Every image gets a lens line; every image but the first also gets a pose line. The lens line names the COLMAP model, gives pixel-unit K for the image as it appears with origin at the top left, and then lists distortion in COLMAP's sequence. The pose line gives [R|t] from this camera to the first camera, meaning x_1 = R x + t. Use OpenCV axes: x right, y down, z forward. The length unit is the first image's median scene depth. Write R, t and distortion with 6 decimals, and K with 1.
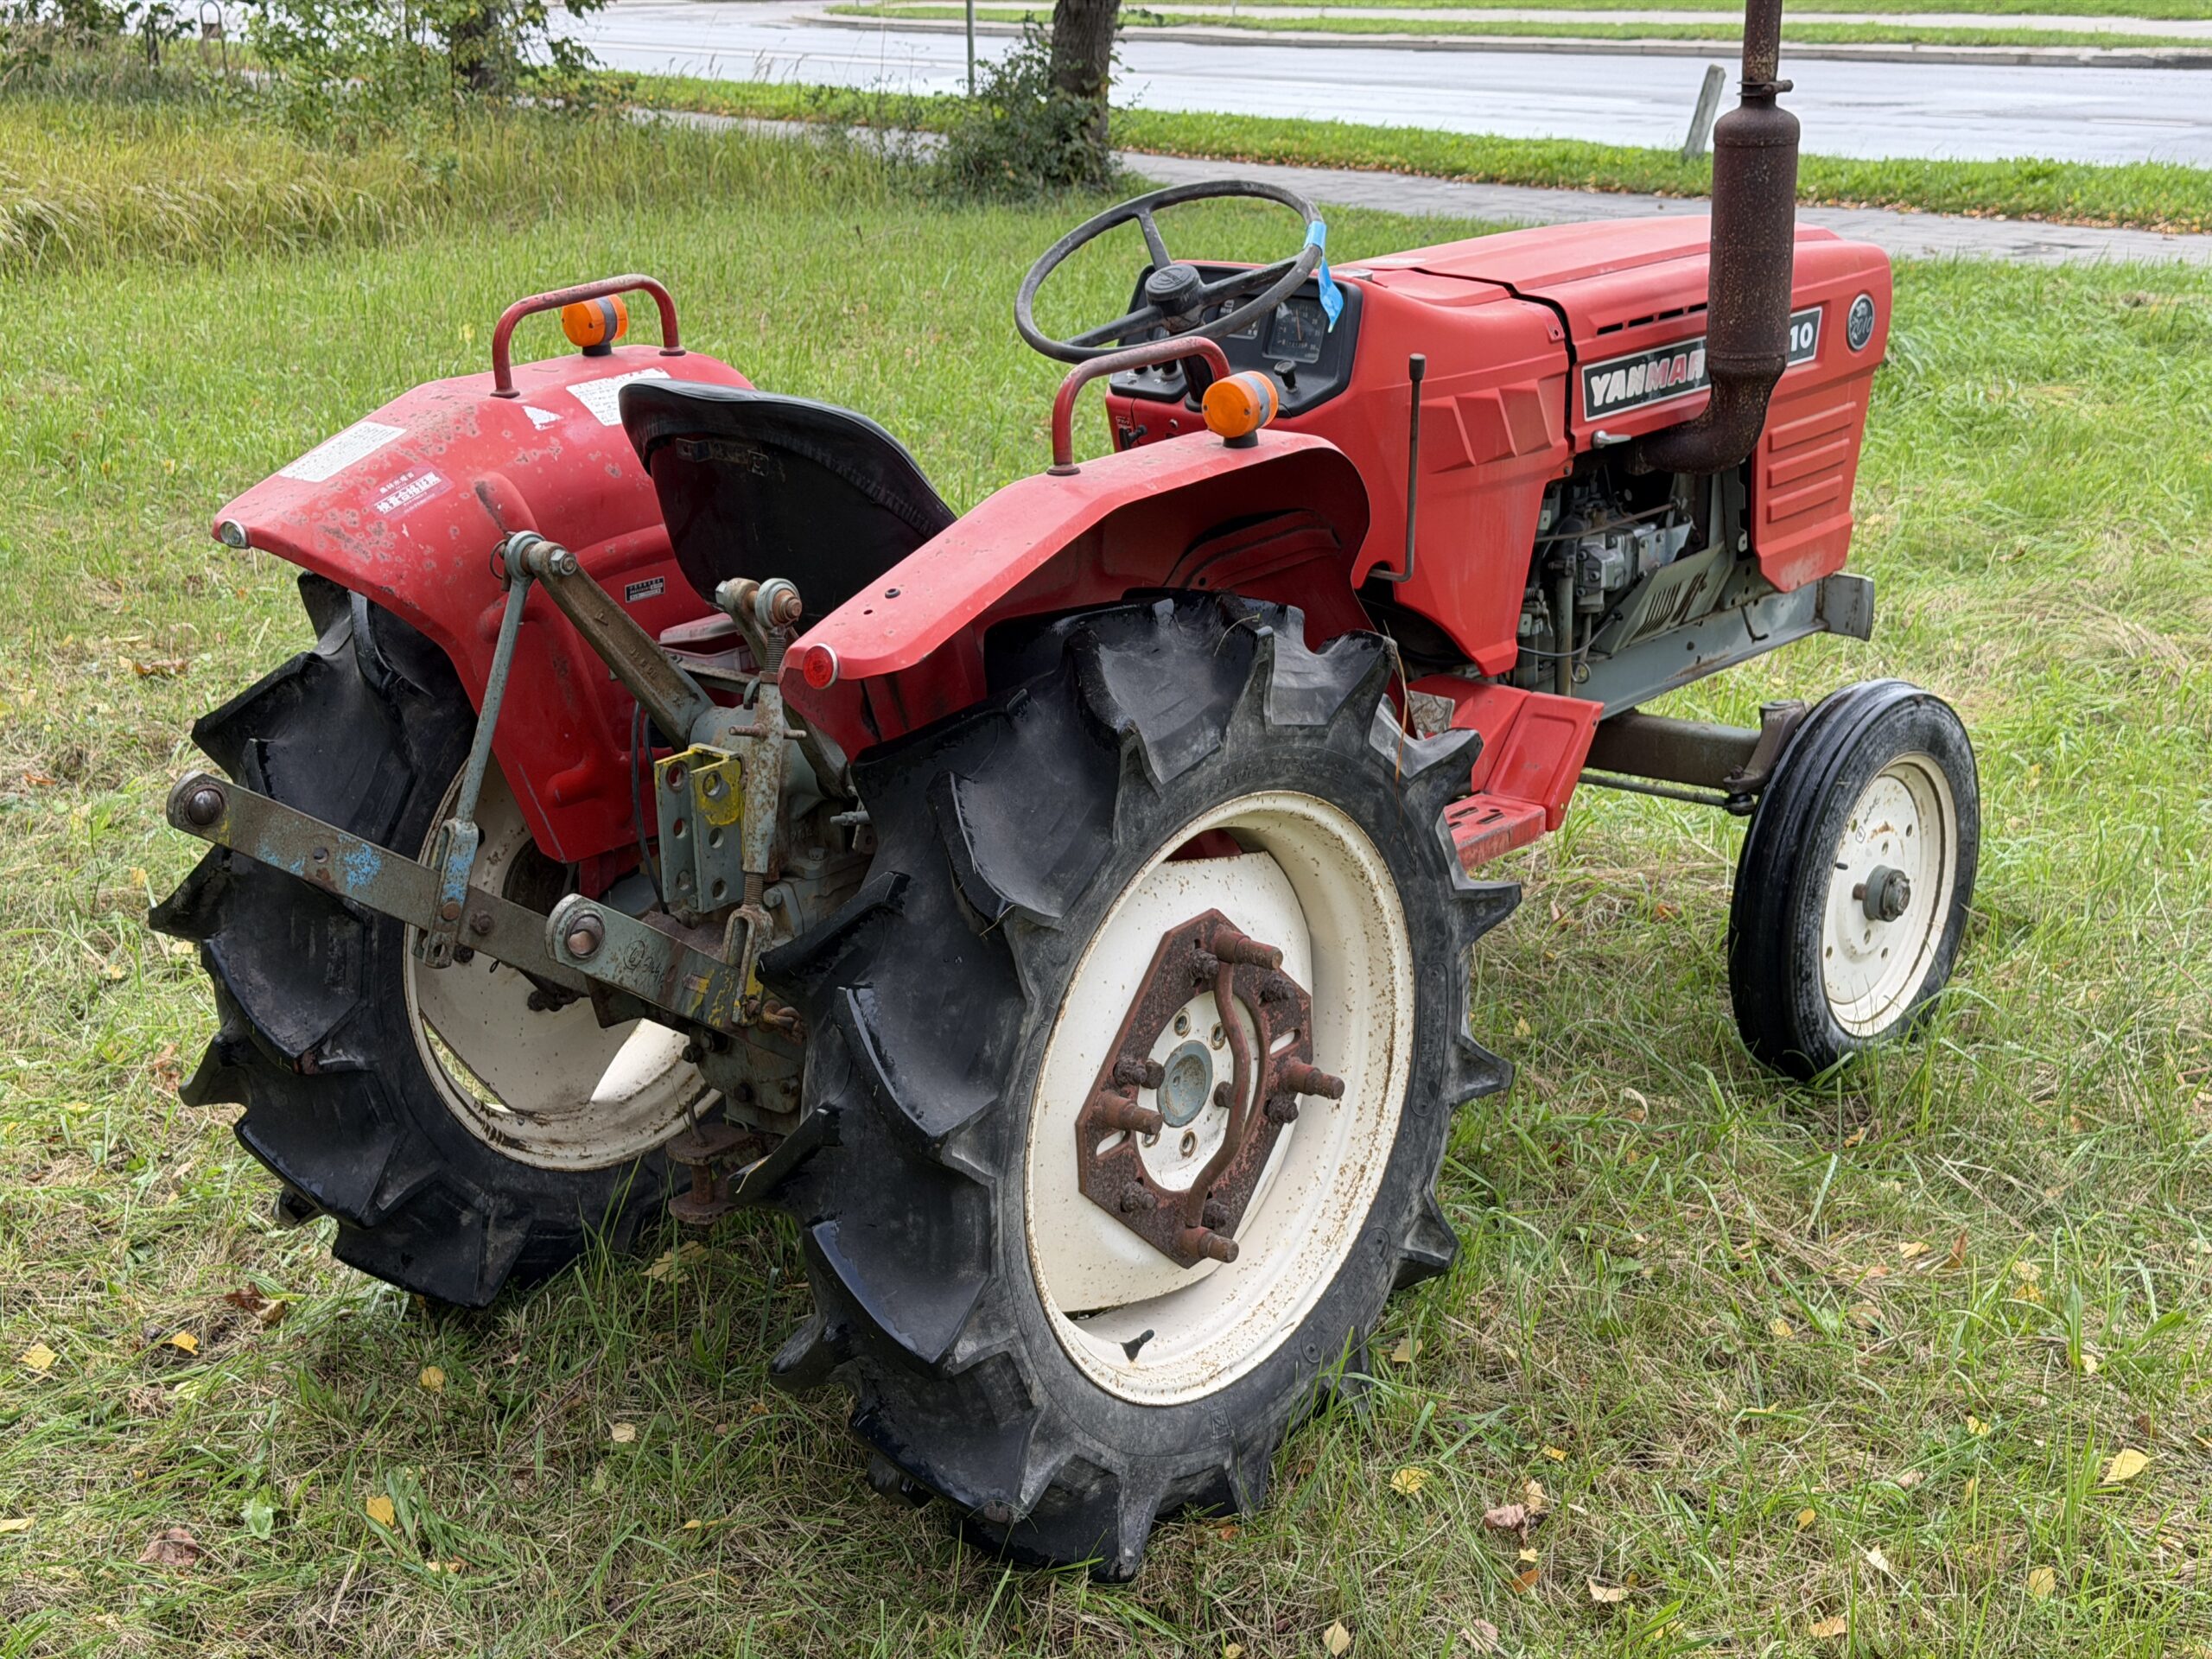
lens RADIAL K [[3024.4, 0, 1106.0], [0, 3024.4, 829.5], [0, 0, 1]] dist [0.167646, 0.055083]
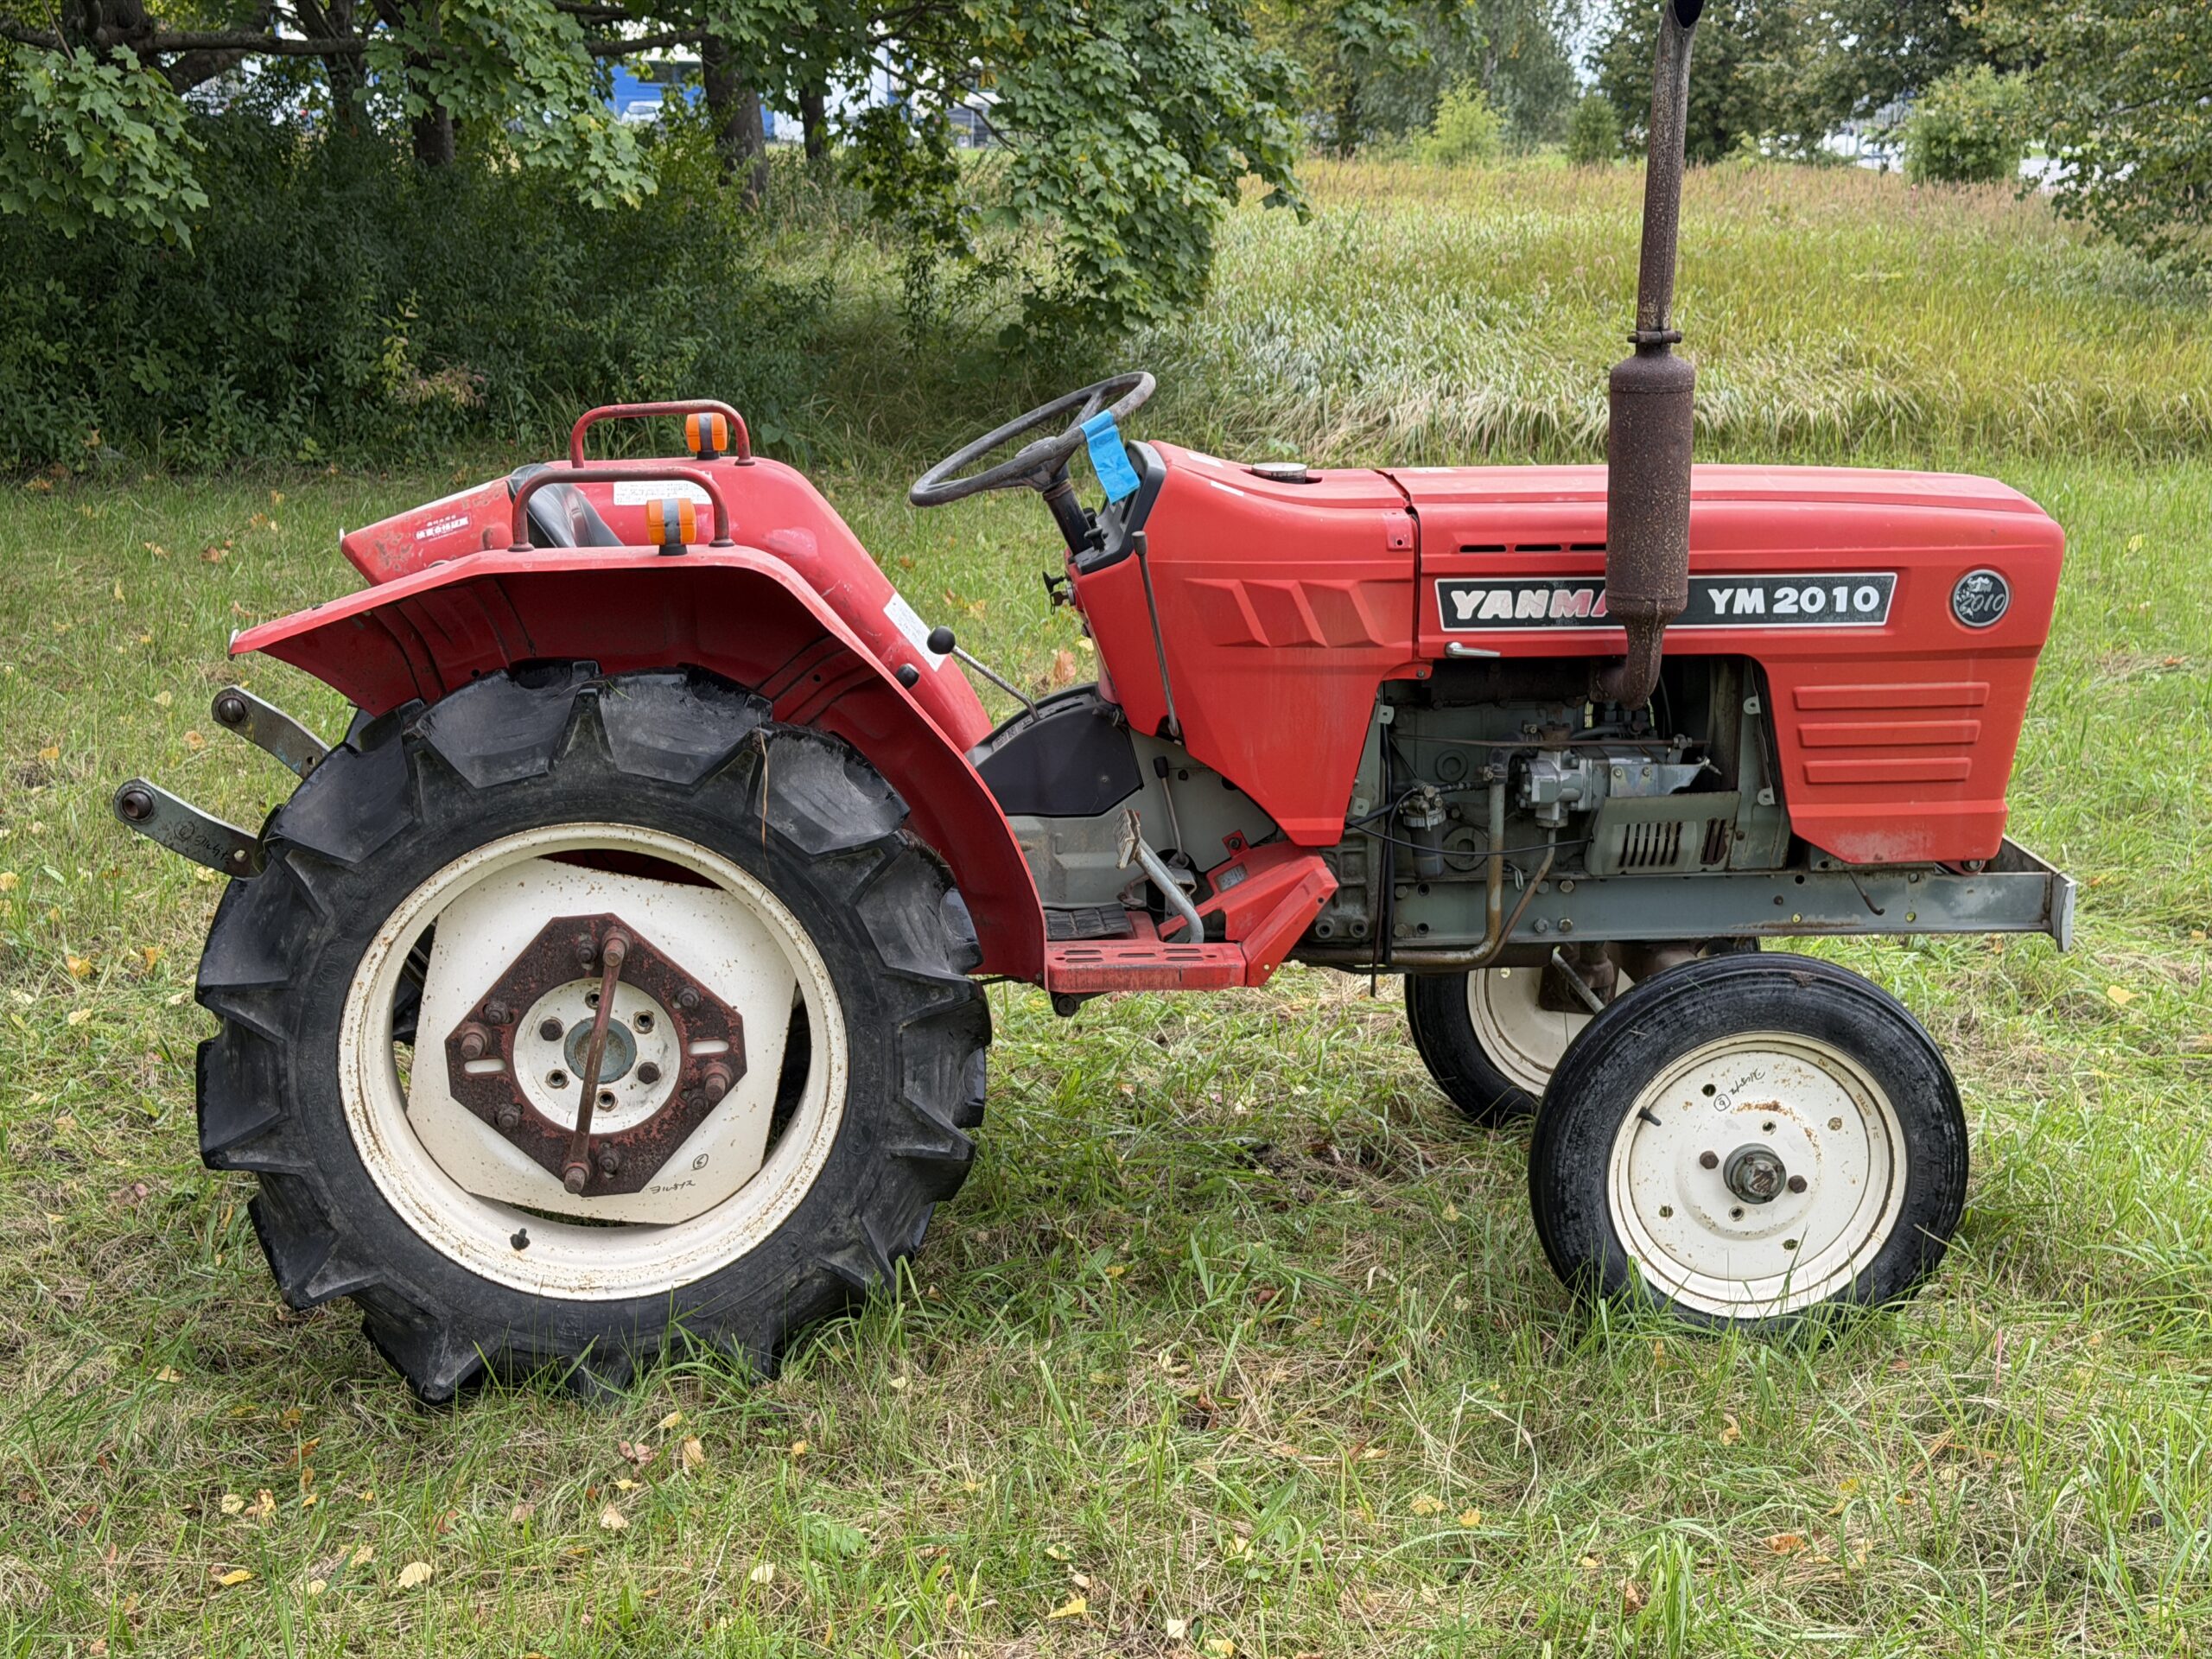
lens RADIAL K [[3121.6, 0, 1106.0], [0, 3121.6, 829.5], [0, 0, 1]] dist [0.137925, -0.035012]
pose [[0.708192, 0.182692, -0.681974, 0.829394], [-0.226980, 0.973576, 0.025101, -0.067938], [0.668539, 0.137018, 0.730946, 0.139670]]
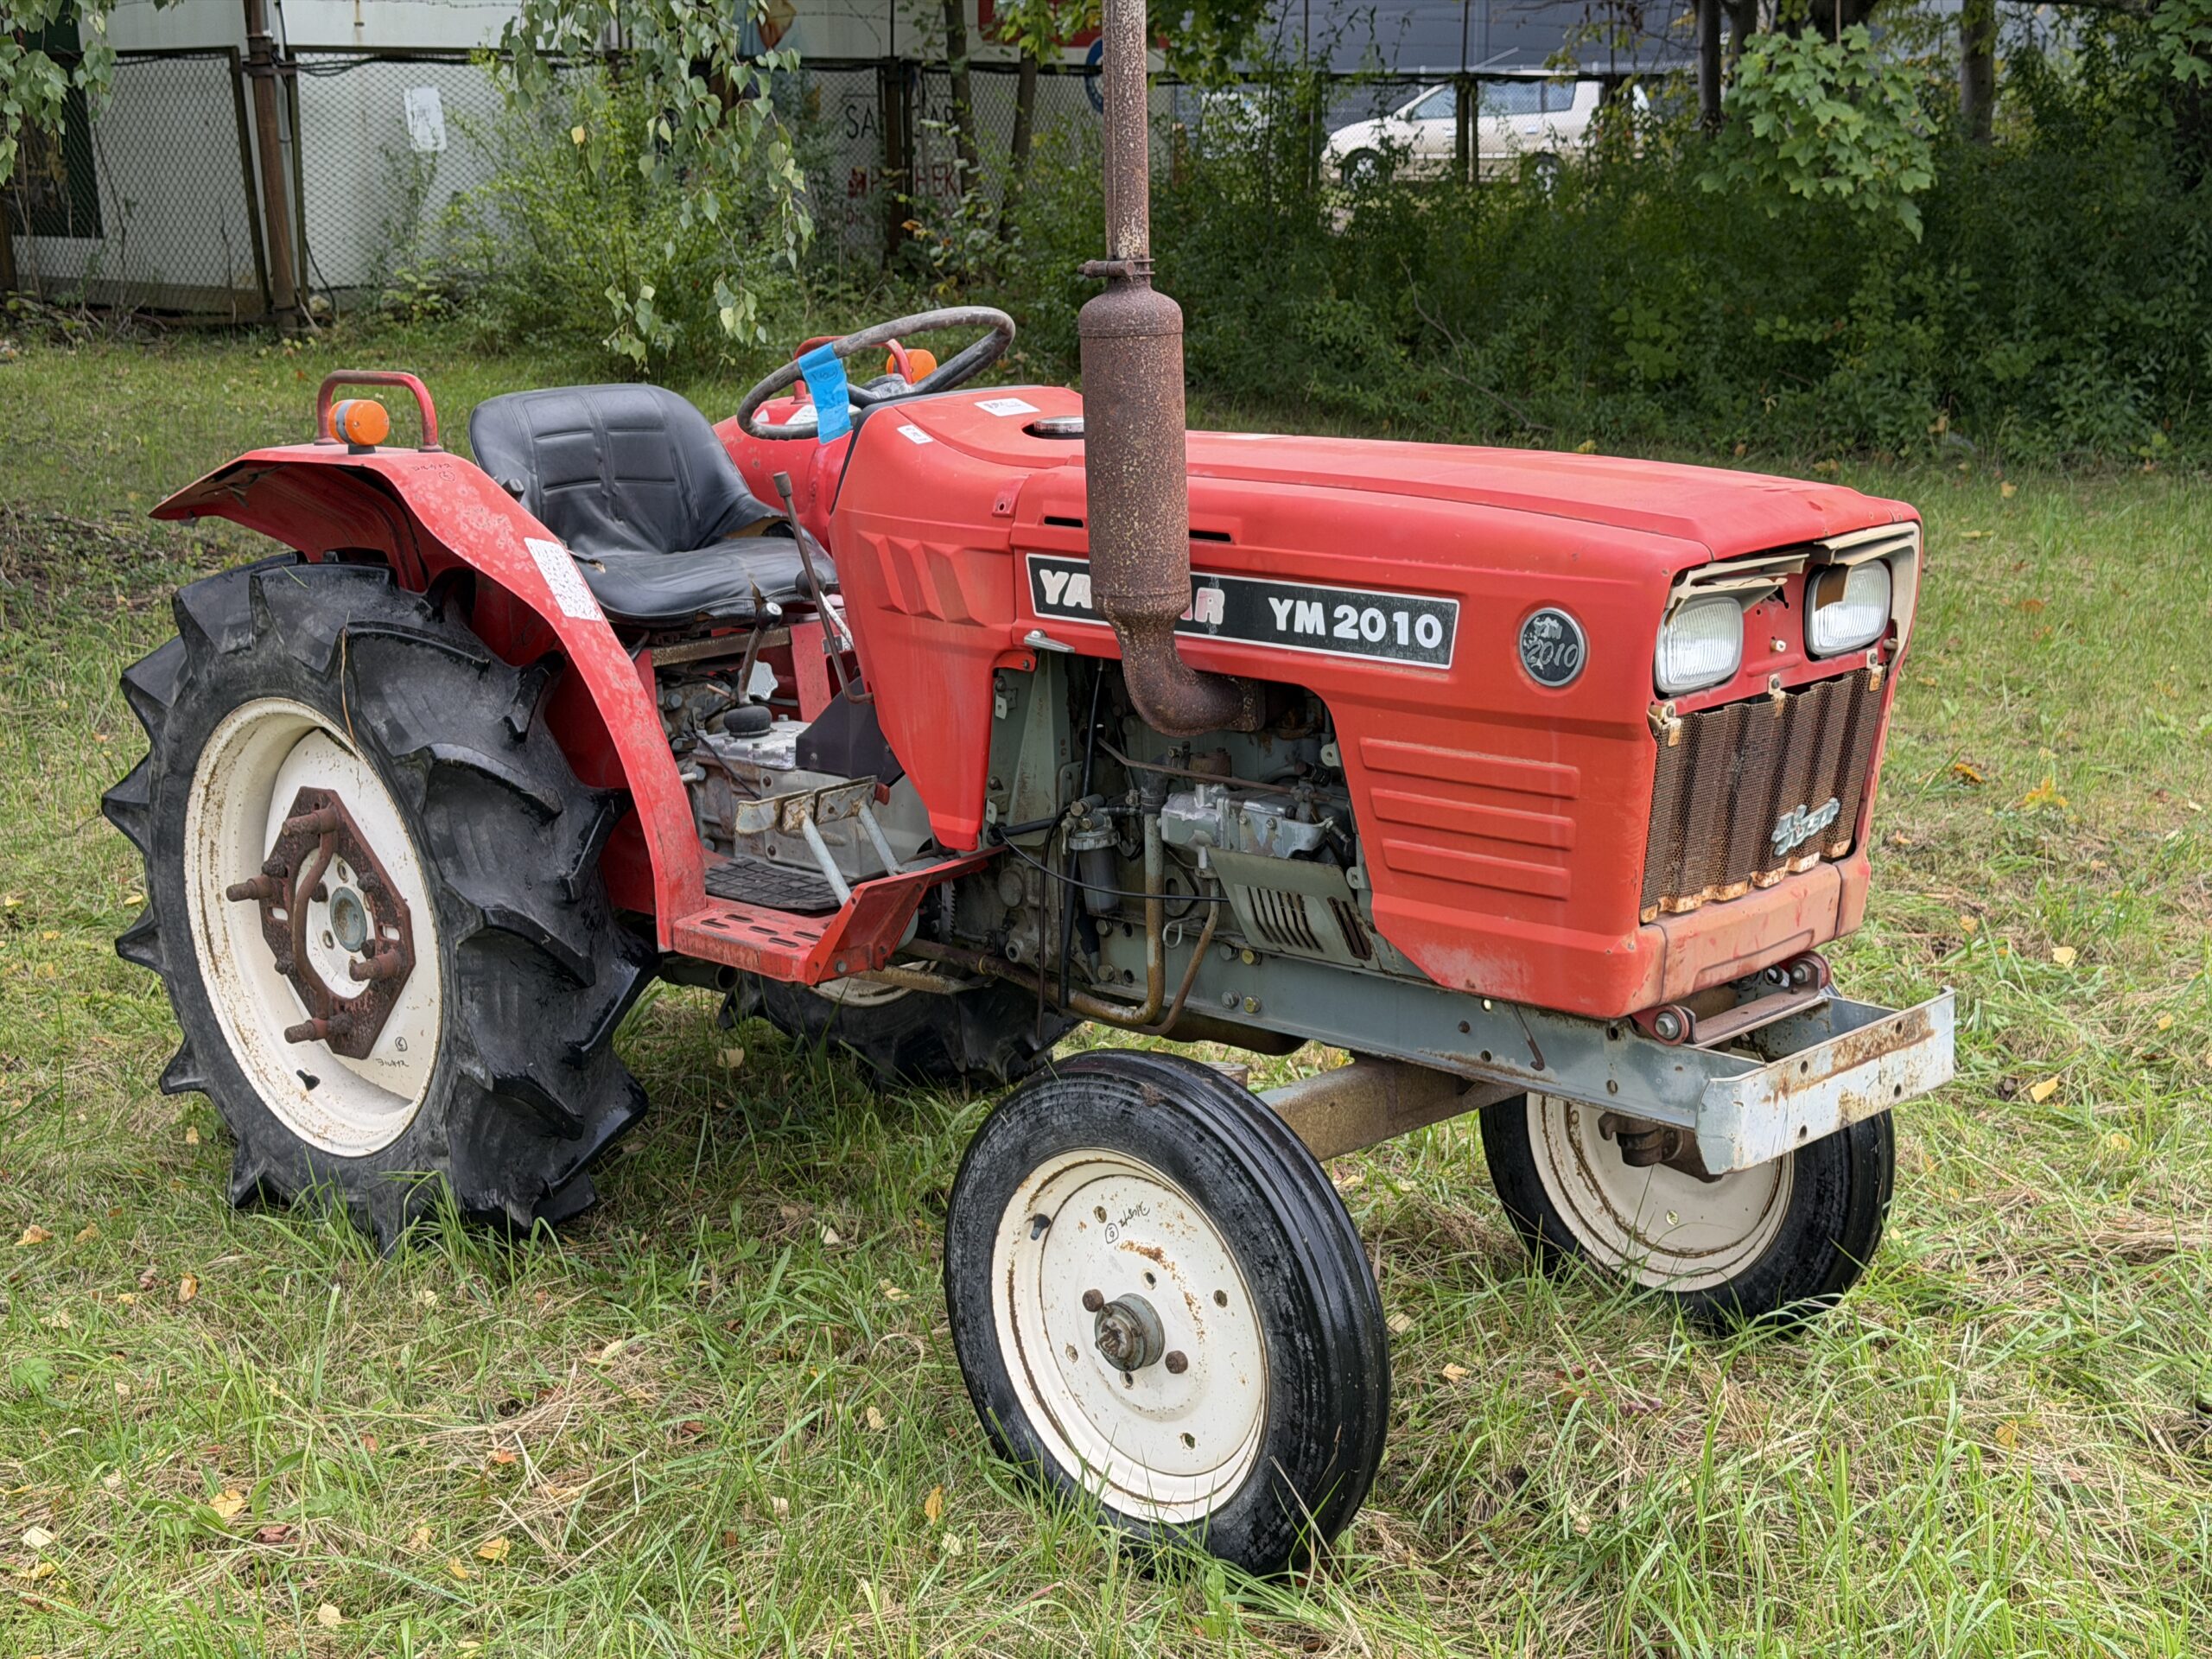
lens RADIAL K [[3136.9, 0, 1106.0], [0, 3136.9, 829.5], [0, 0, 1]] dist [0.120905, -0.081422]
pose [[-0.081537, 0.234603, -0.968666, 1.064307], [-0.274766, 0.928948, 0.248112, -0.310601], [0.958048, 0.286386, -0.011283, 1.051834]]
